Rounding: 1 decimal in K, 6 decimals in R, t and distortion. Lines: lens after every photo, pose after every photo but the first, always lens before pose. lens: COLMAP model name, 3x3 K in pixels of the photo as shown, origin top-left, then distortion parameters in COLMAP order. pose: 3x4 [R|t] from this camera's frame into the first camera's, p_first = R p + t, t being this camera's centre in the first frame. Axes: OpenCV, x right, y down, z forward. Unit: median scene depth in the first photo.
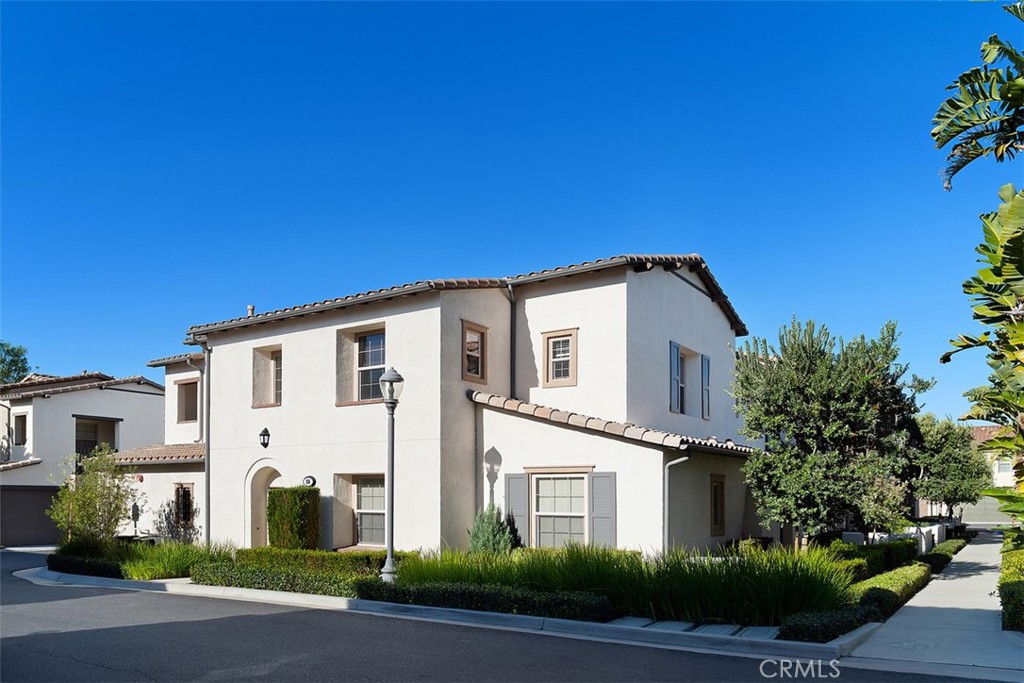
lens RADIAL K [[773.4, 0, 510.4], [0, 773.4, 403.2], [0, 0, 1]] dist [-0.022510, -0.003377]
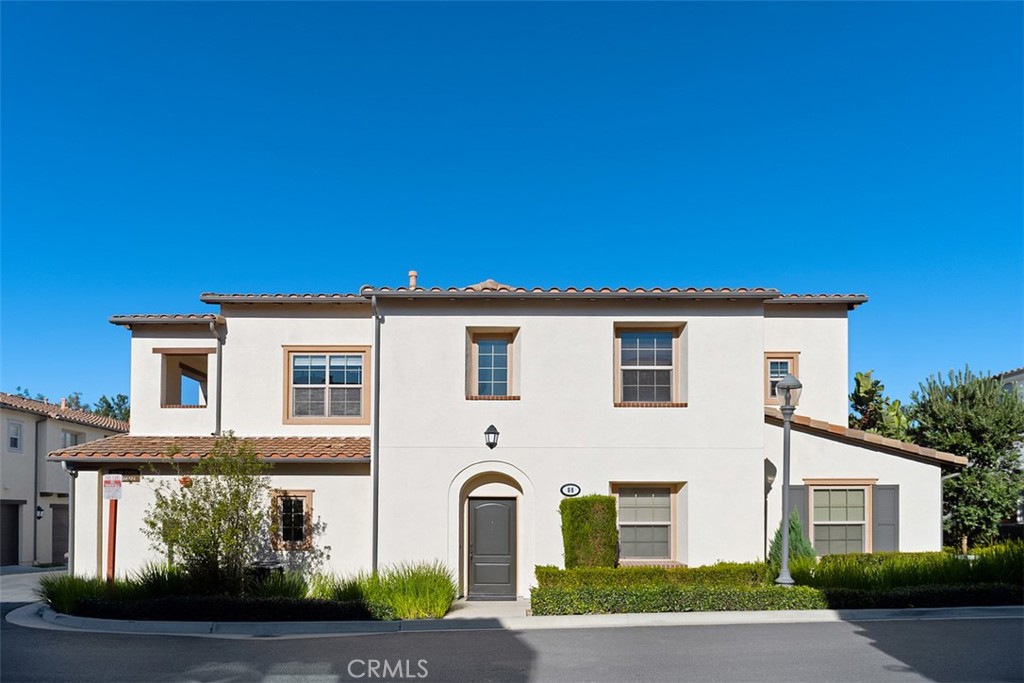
lens RADIAL K [[773.4, 0, 510.4], [0, 773.4, 403.2], [0, 0, 1]] dist [-0.022510, -0.003377]
pose [[0.824445, 0.080302, 0.560216, -0.834444], [-0.066124, 0.996770, -0.045567, 0.049548], [-0.562066, 0.000524, 0.827092, 0.323452]]
